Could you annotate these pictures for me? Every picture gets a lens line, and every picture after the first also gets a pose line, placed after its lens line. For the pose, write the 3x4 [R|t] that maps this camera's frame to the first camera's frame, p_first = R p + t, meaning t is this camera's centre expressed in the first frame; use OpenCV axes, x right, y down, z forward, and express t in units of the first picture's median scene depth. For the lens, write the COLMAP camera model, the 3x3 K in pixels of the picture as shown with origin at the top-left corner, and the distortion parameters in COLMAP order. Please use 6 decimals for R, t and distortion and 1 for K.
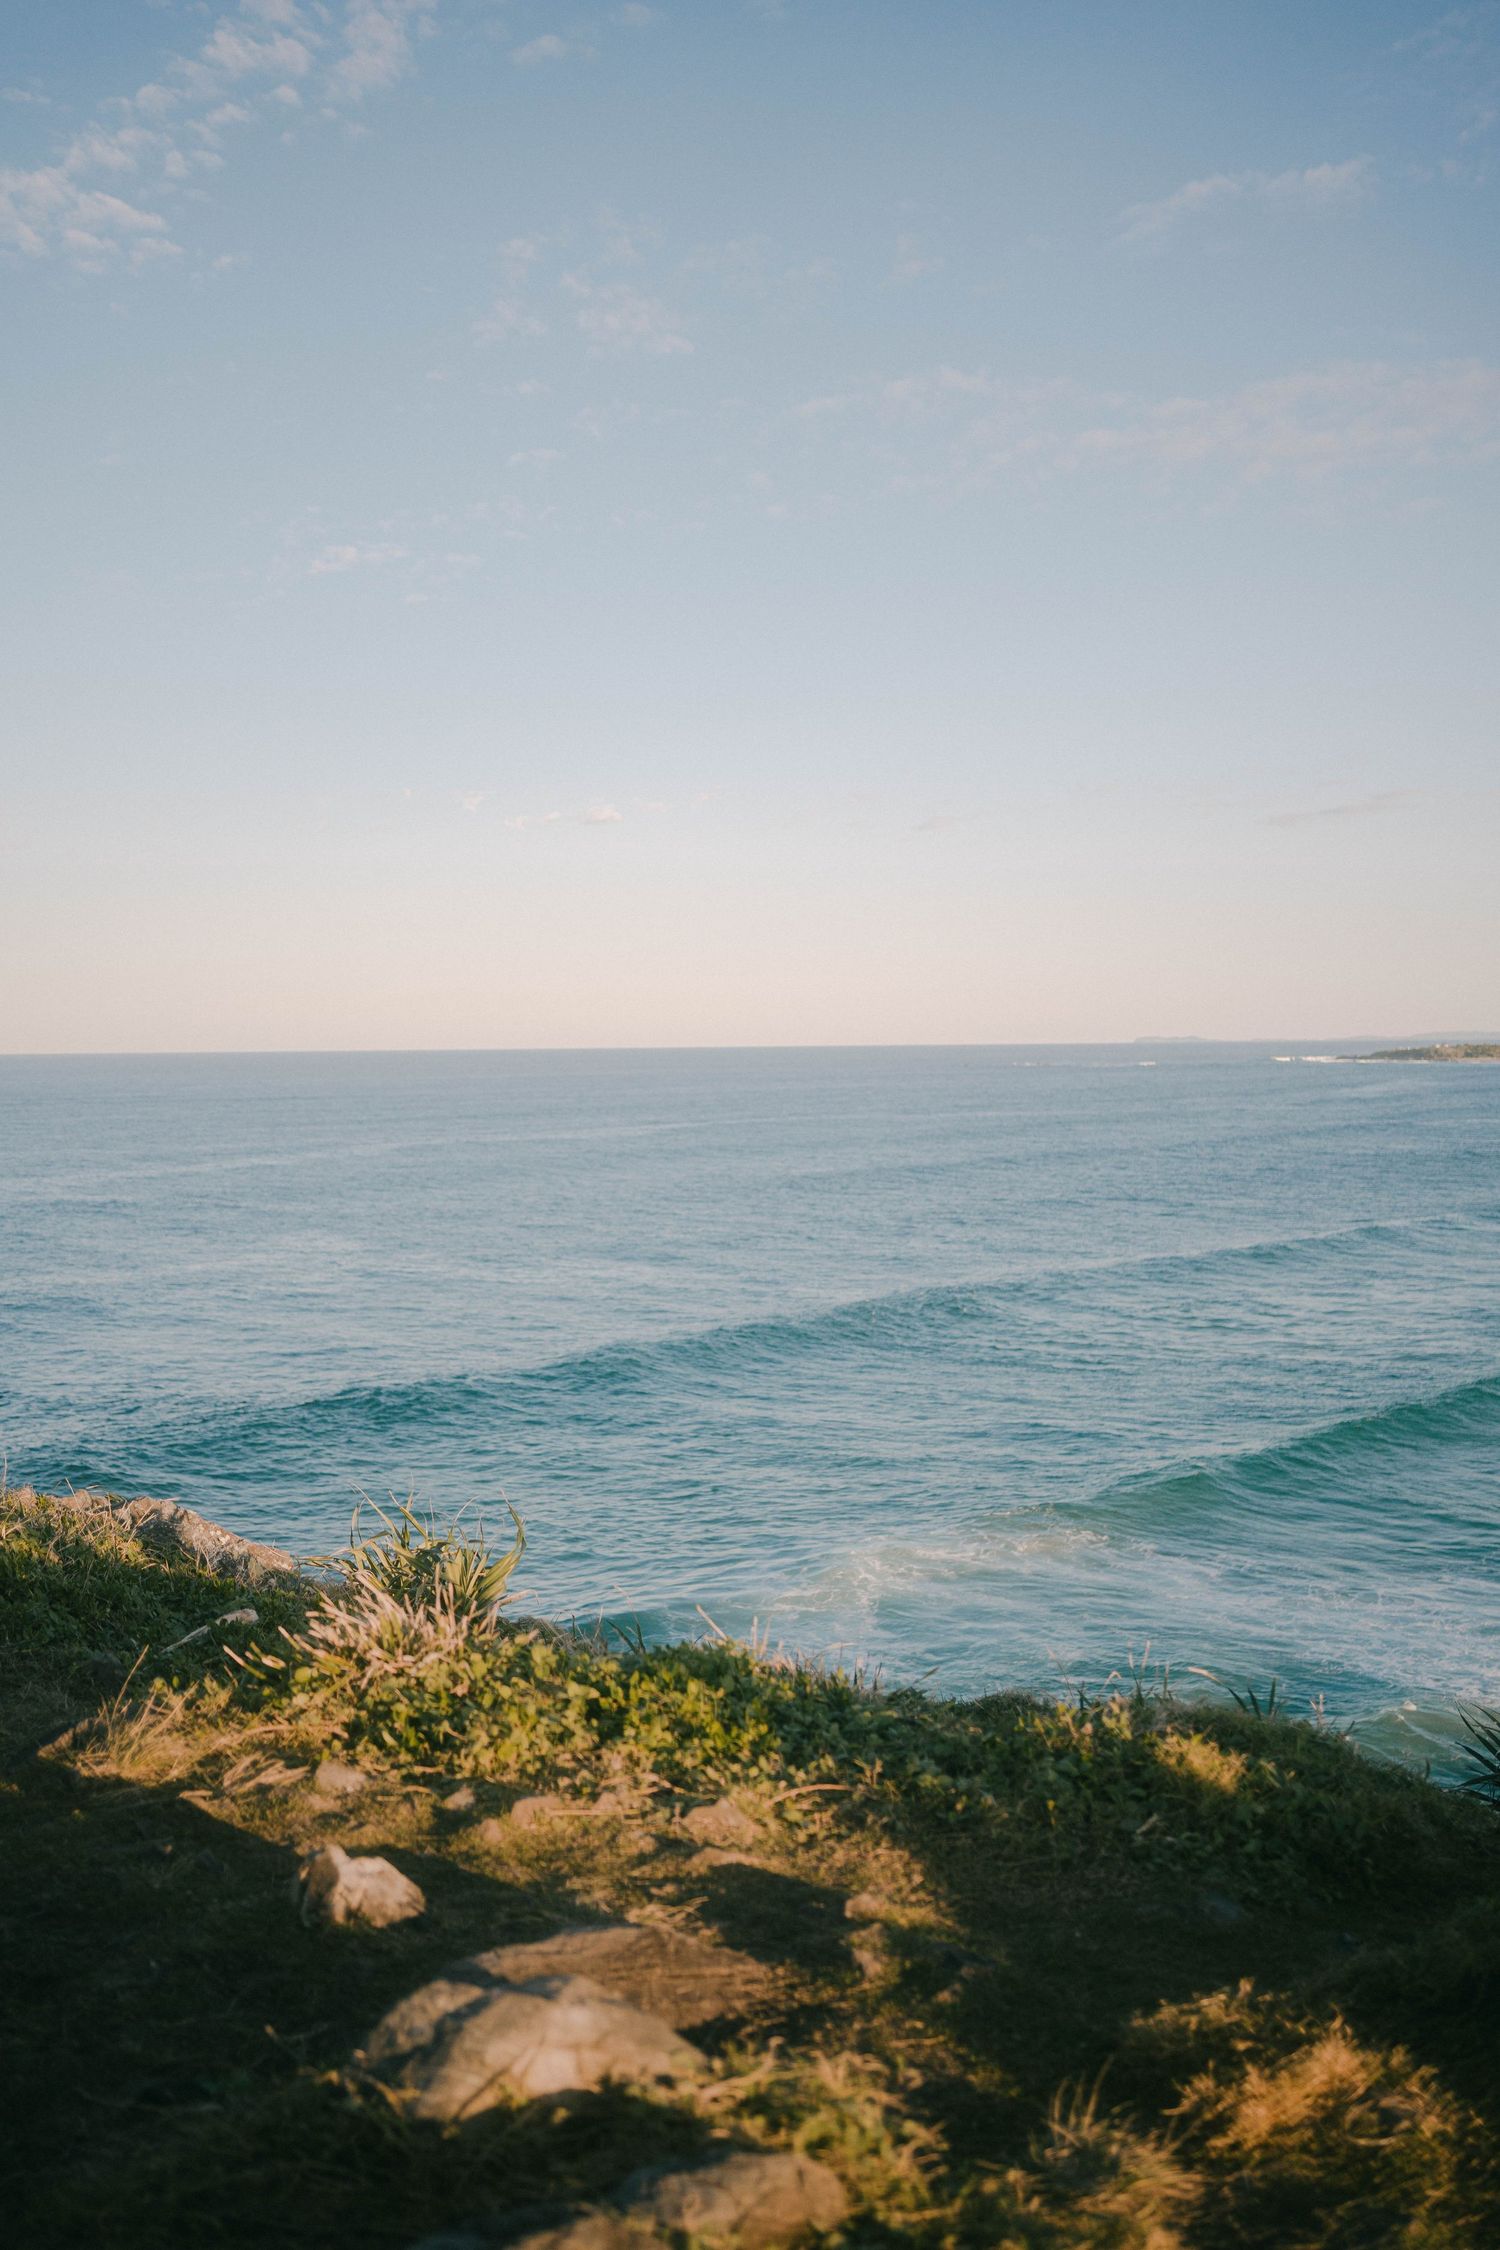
lens RADIAL K [[2370.3, 0, 750.0], [0, 2370.3, 1125.0], [0, 0, 1]] dist [-0.012408, 0.061927]
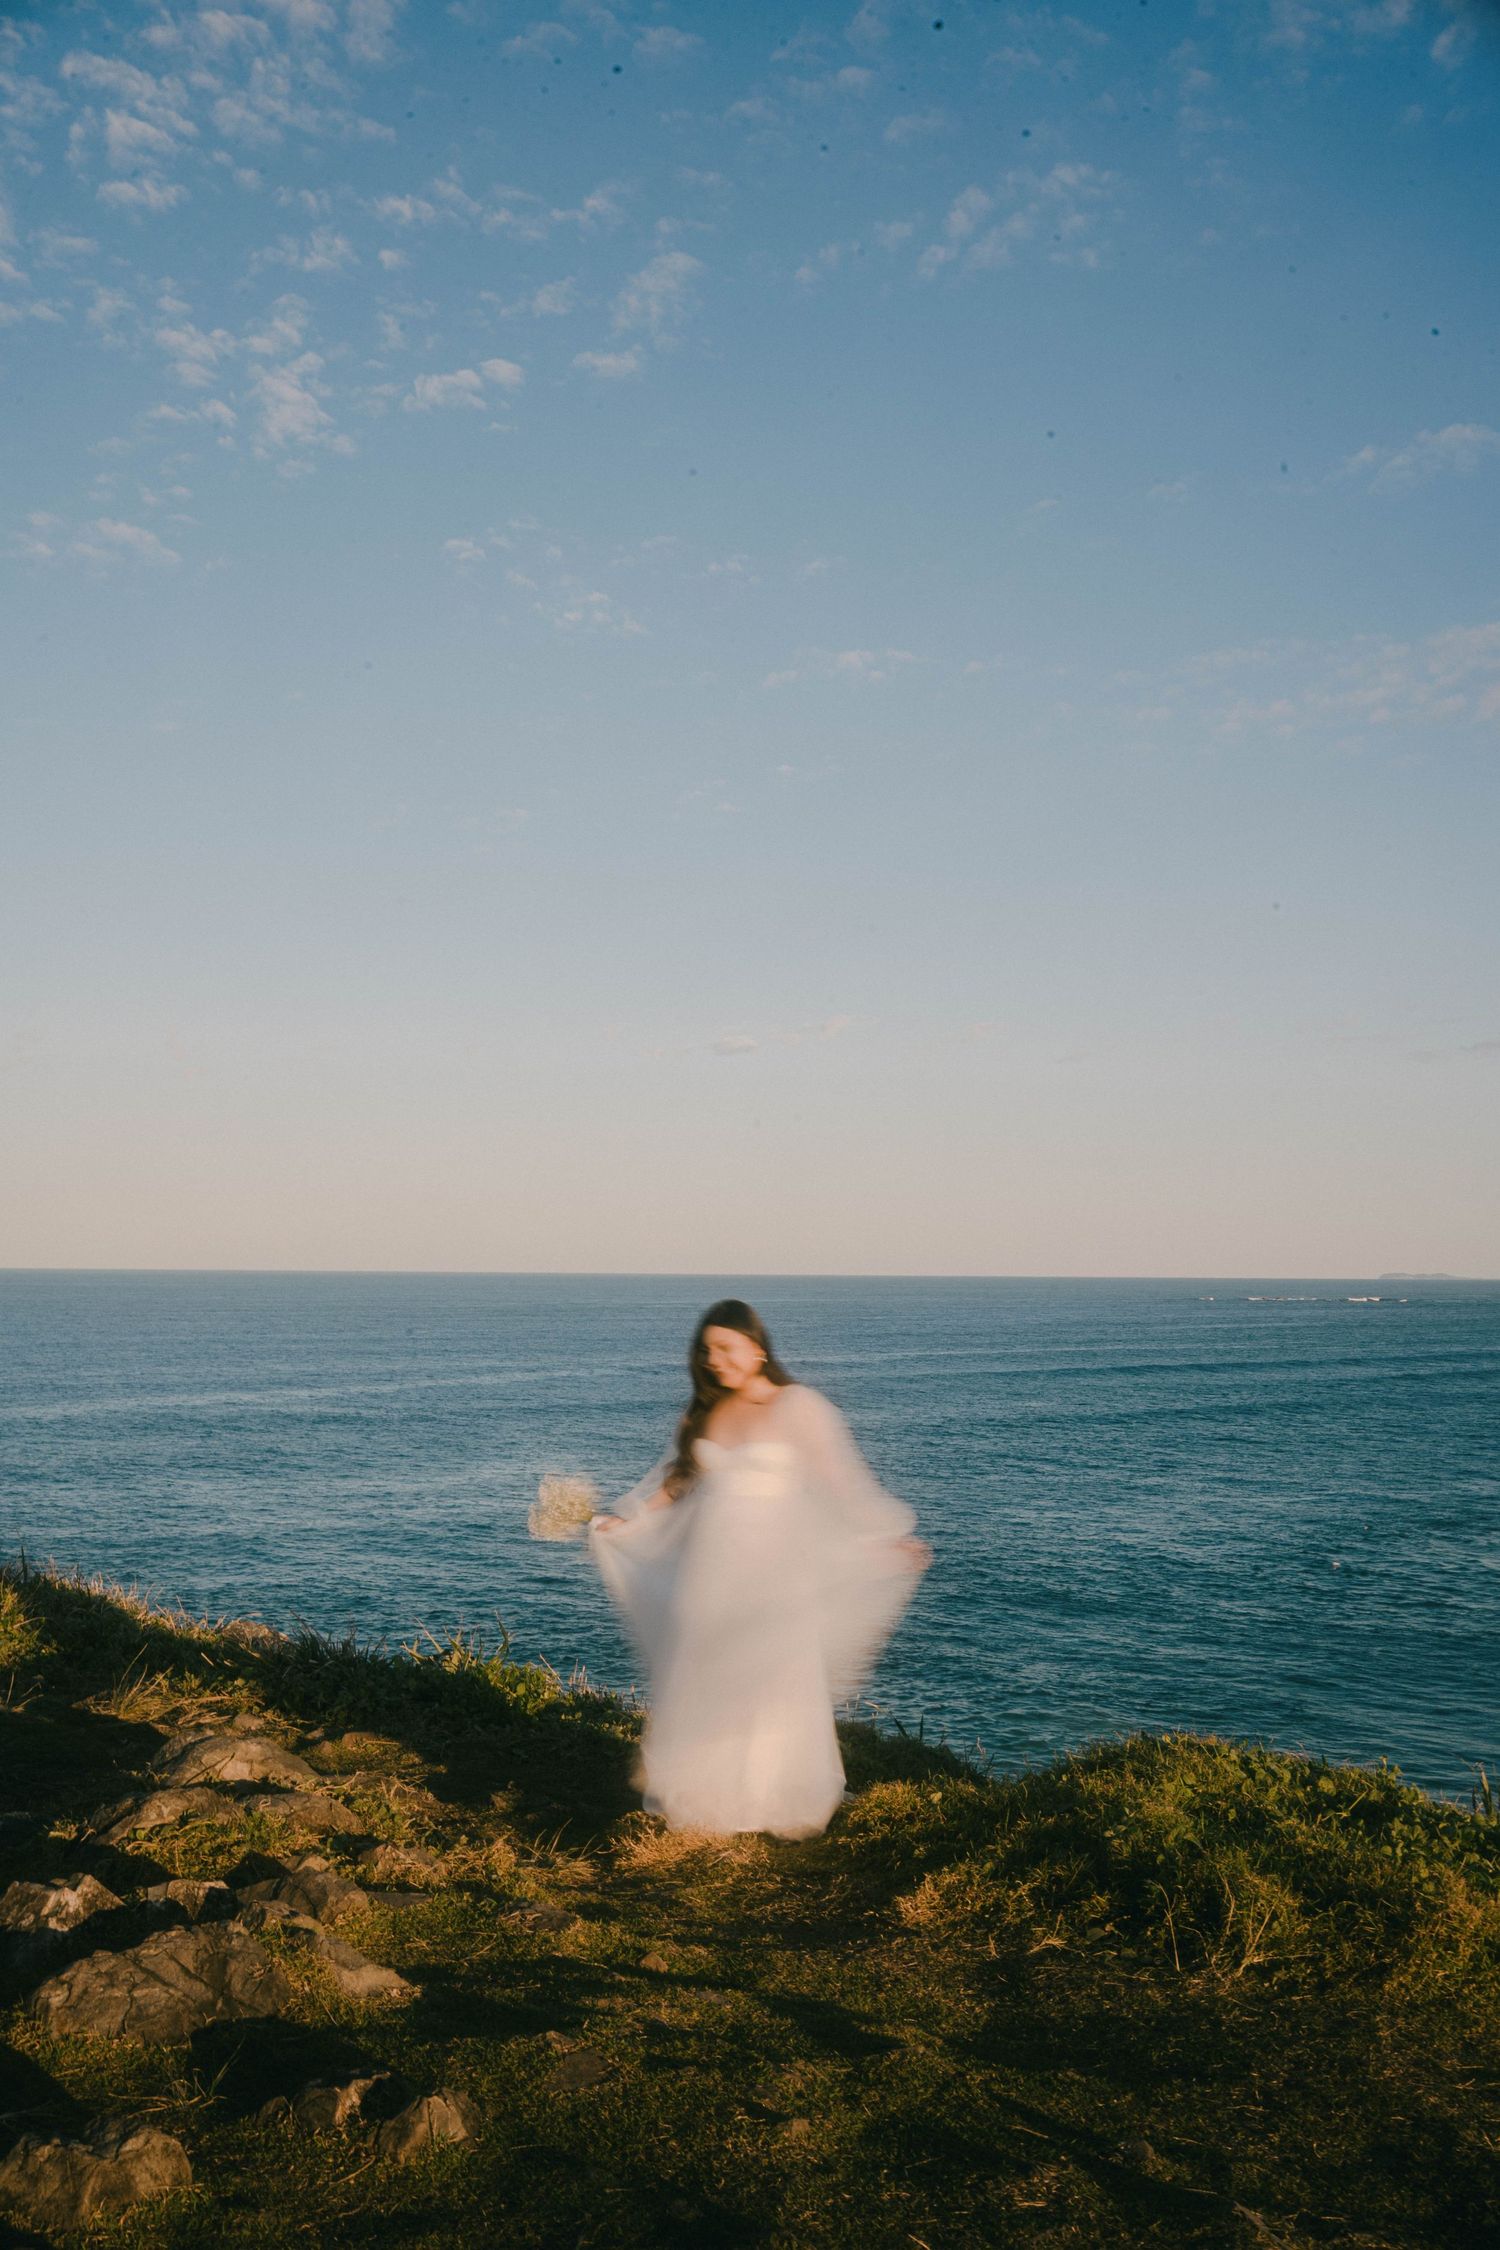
lens RADIAL K [[2370.3, 0, 750.0], [0, 2370.3, 1125.0], [0, 0, 1]] dist [-0.012408, 0.061927]
pose [[0.994769, 0.014667, -0.101096, 0.323322], [-0.024437, 0.995073, -0.096091, 0.019842], [0.099189, 0.098059, 0.990225, -0.597285]]
